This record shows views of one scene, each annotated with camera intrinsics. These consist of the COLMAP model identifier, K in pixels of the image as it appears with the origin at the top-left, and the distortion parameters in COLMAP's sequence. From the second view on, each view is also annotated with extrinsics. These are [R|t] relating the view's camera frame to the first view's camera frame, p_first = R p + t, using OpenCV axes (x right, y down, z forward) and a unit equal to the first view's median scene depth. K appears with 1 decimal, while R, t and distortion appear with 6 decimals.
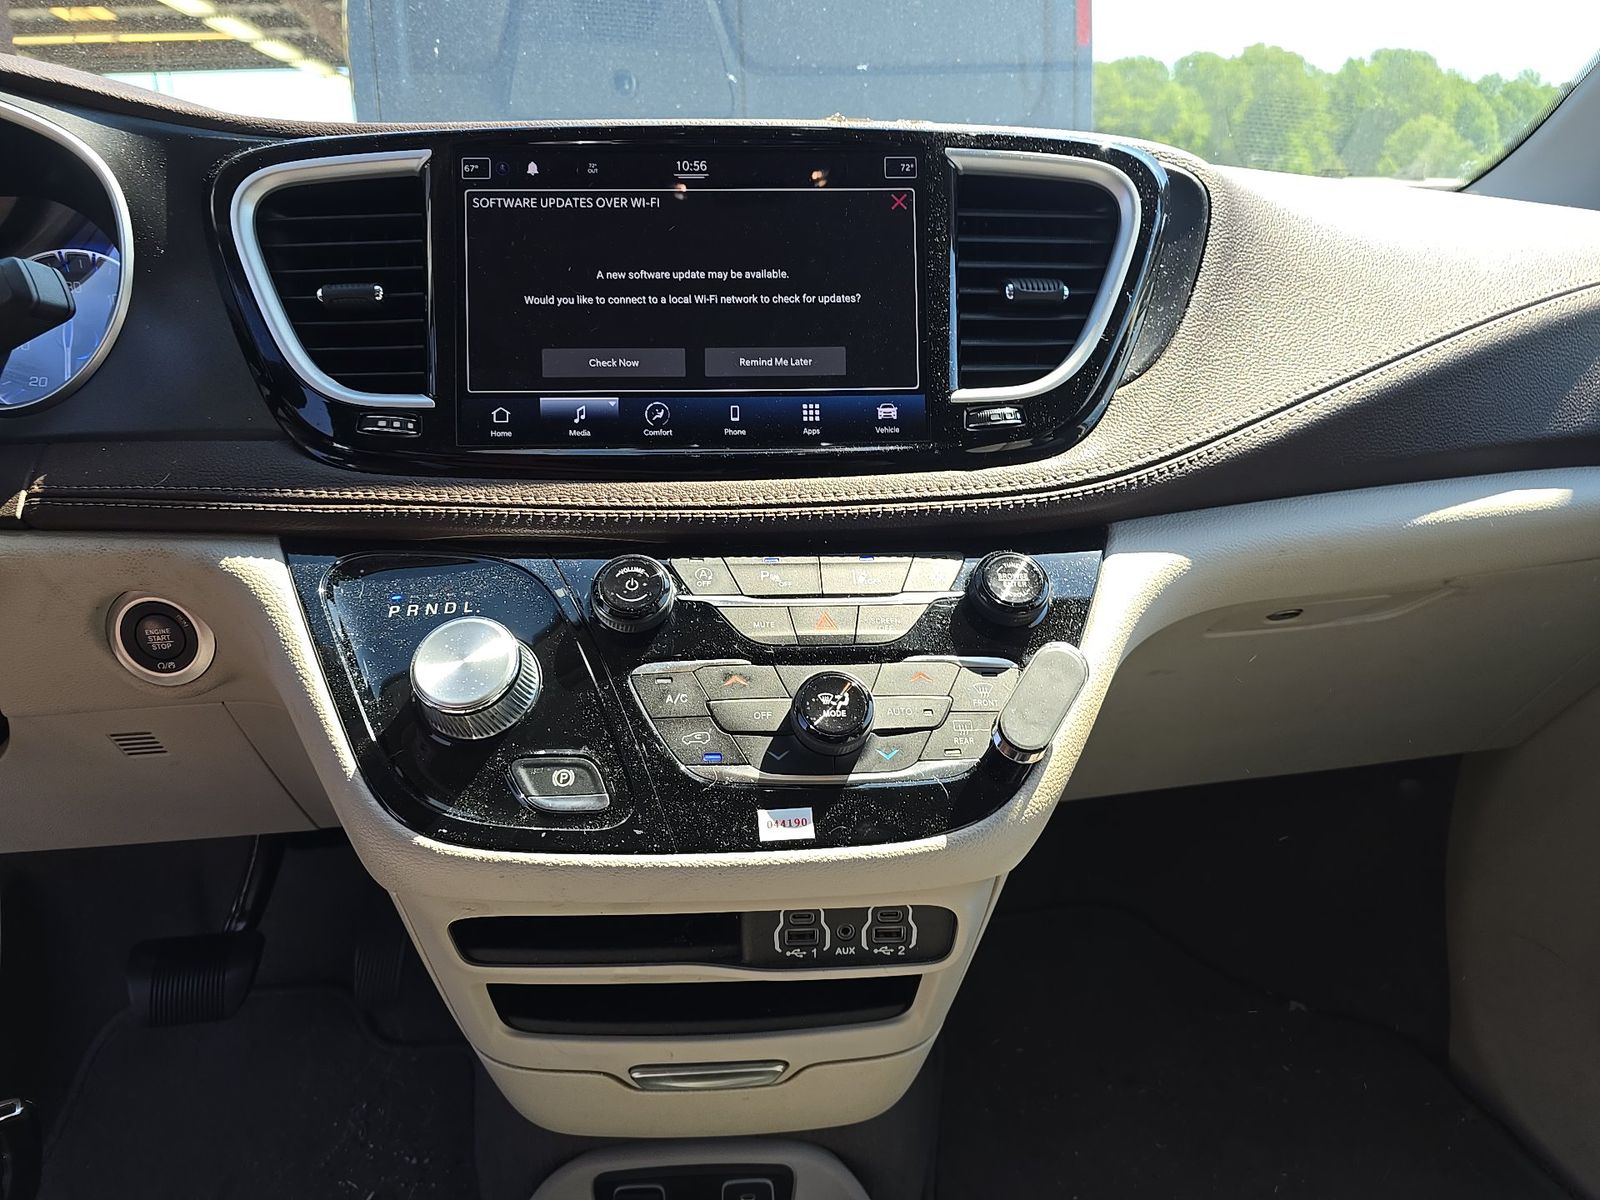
lens RADIAL K [[1147.9, 0, 795.4], [0, 1147.9, 604.7], [0, 0, 1]] dist [0.003368, -0.014277]
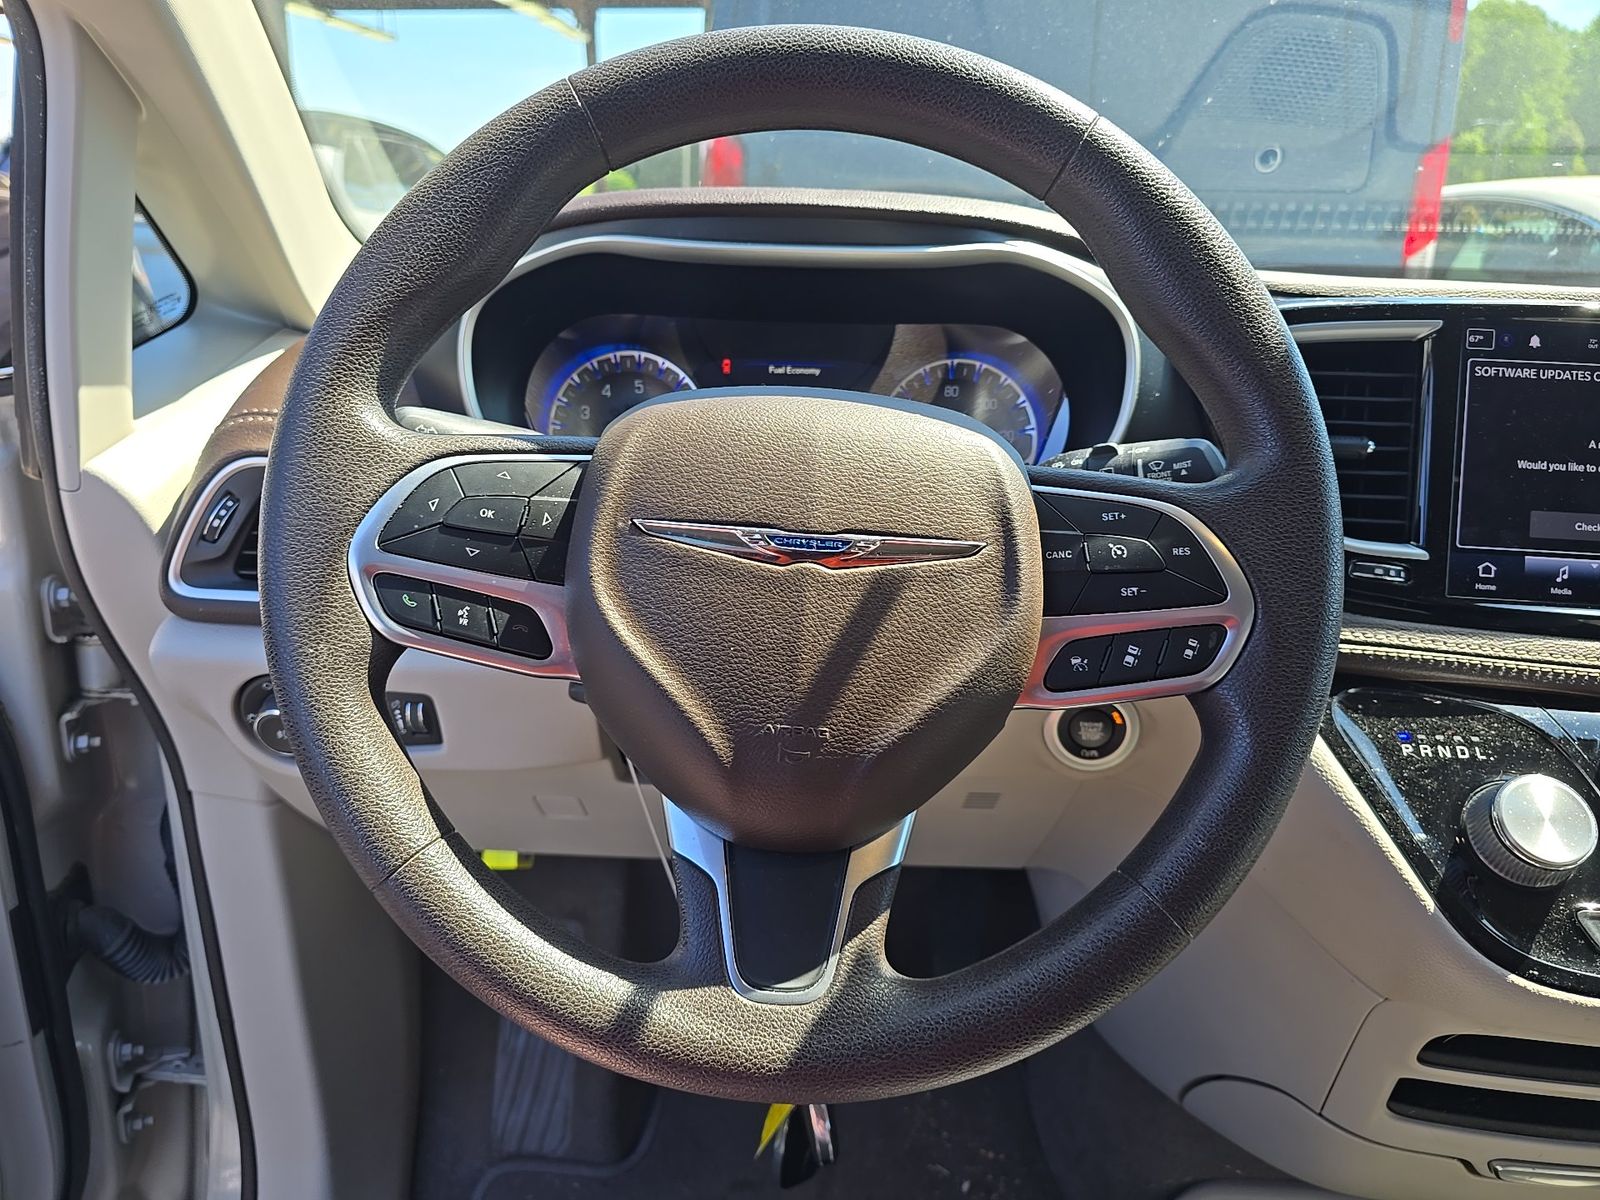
lens RADIAL K [[1147.9, 0, 801.9], [0, 1147.9, 601.5], [0, 0, 1]] dist [0.003368, -0.014277]
pose [[0.989475, 0.075994, -0.123142, -0.759206], [-0.071565, 0.996633, 0.040002, -0.132043], [0.125767, -0.030769, 0.991583, -0.156174]]
